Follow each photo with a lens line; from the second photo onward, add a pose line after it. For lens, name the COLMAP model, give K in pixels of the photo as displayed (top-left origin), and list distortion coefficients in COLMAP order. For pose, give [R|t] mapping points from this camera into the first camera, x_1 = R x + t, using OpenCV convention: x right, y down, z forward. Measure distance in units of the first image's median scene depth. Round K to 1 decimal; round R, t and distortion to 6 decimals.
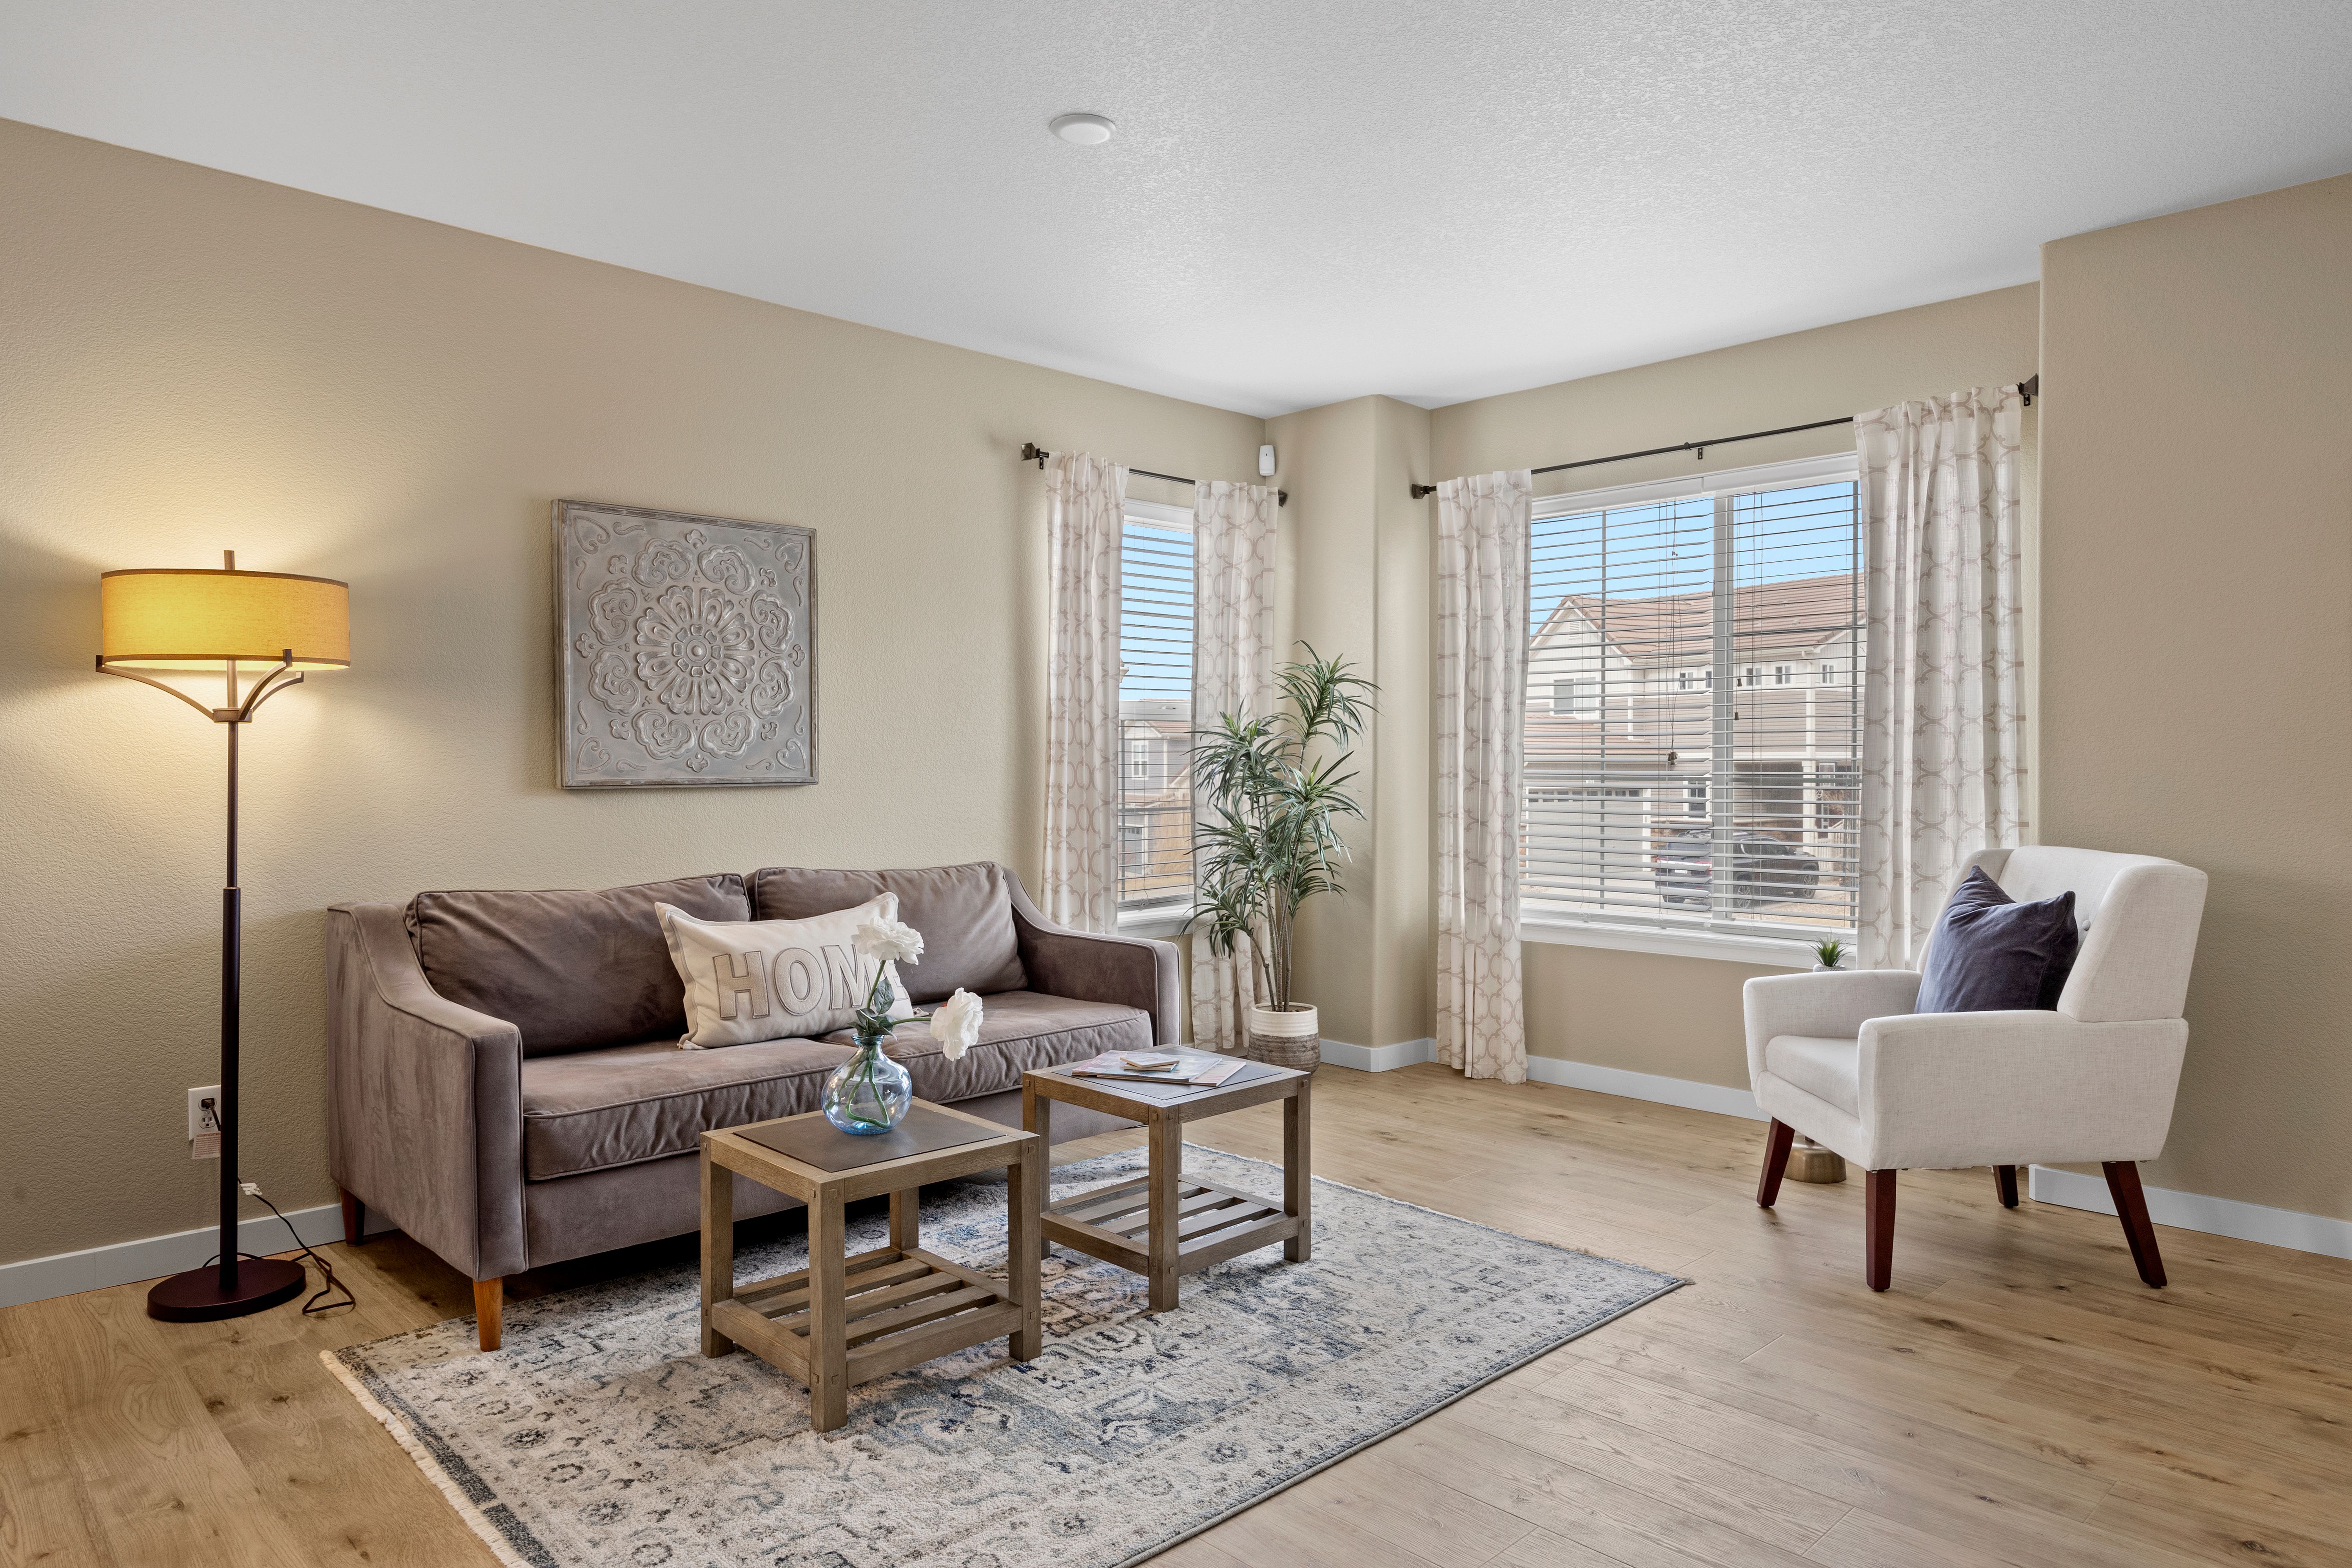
lens RADIAL K [[1455.4, 0, 1184.4], [0, 1455.4, 778.7], [0, 0, 1]] dist [-0.016701, 0.005381]
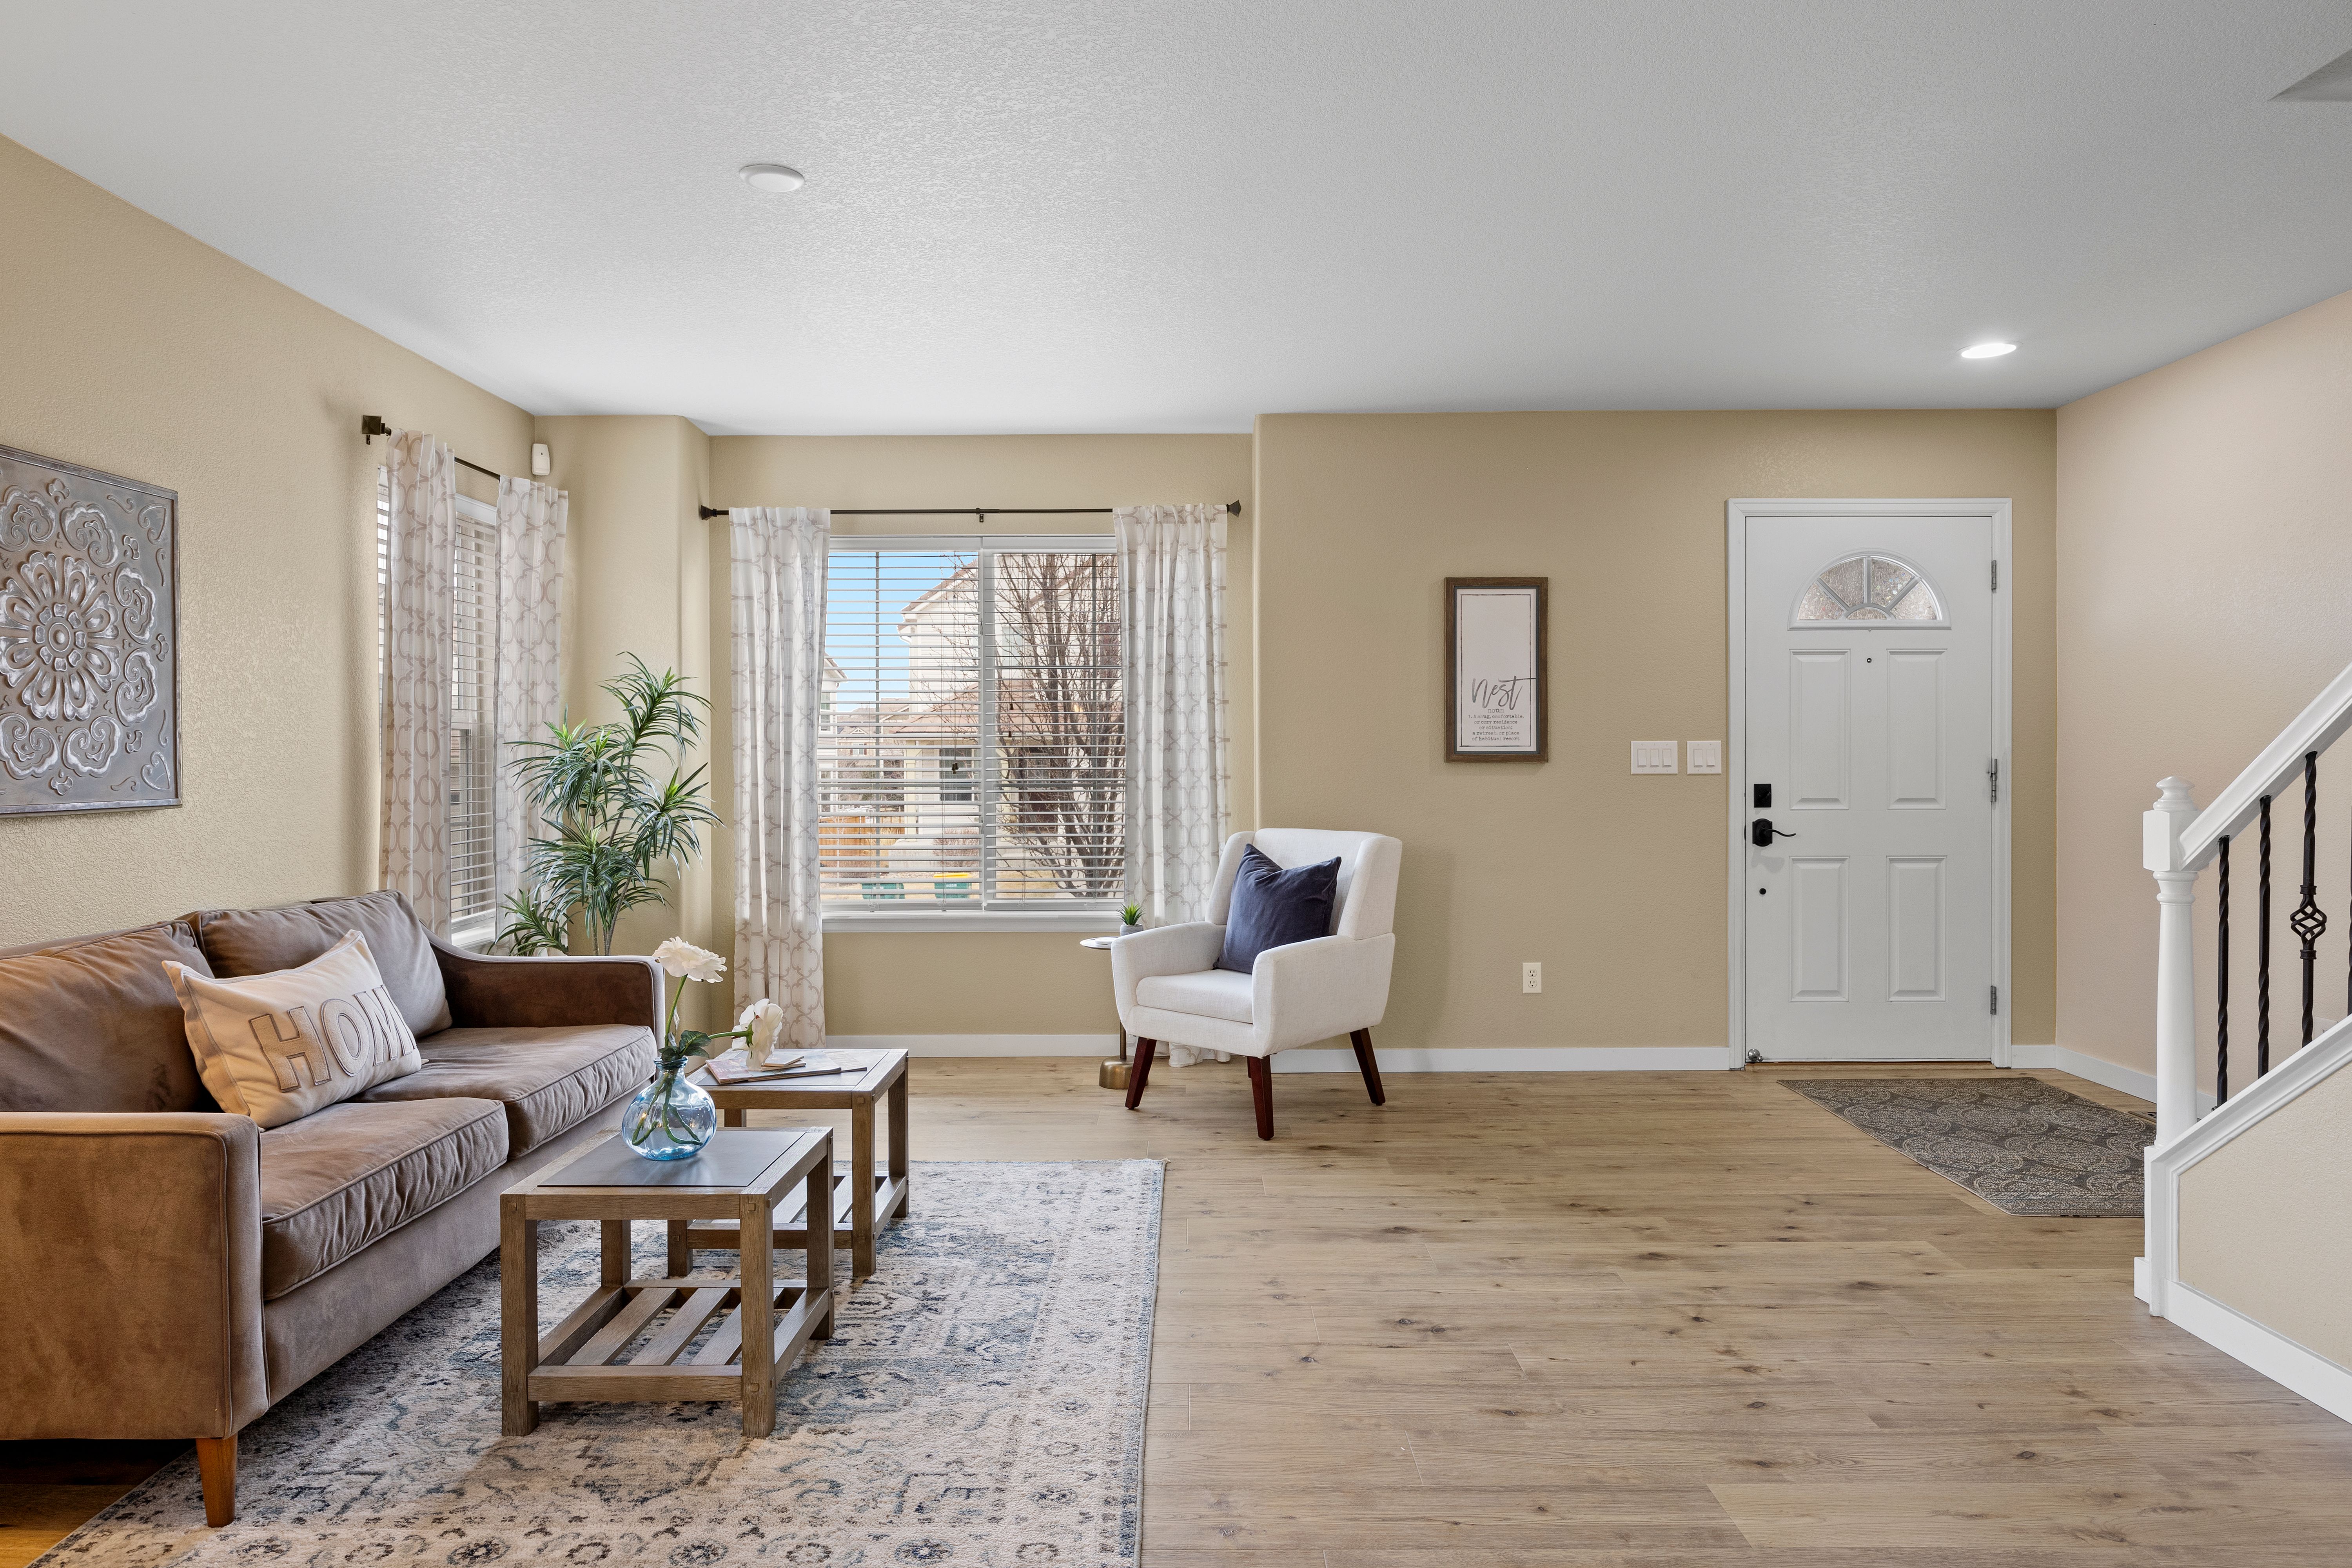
lens RADIAL K [[1455.4, 0, 1180.4], [0, 1455.4, 778.6], [0, 0, 1]] dist [-0.016701, 0.005381]
pose [[0.692101, -0.010585, 0.721723, -0.493385], [0.010947, 0.999931, 0.004168, -0.010423], [-0.721717, 0.005017, 0.692170, 0.047103]]
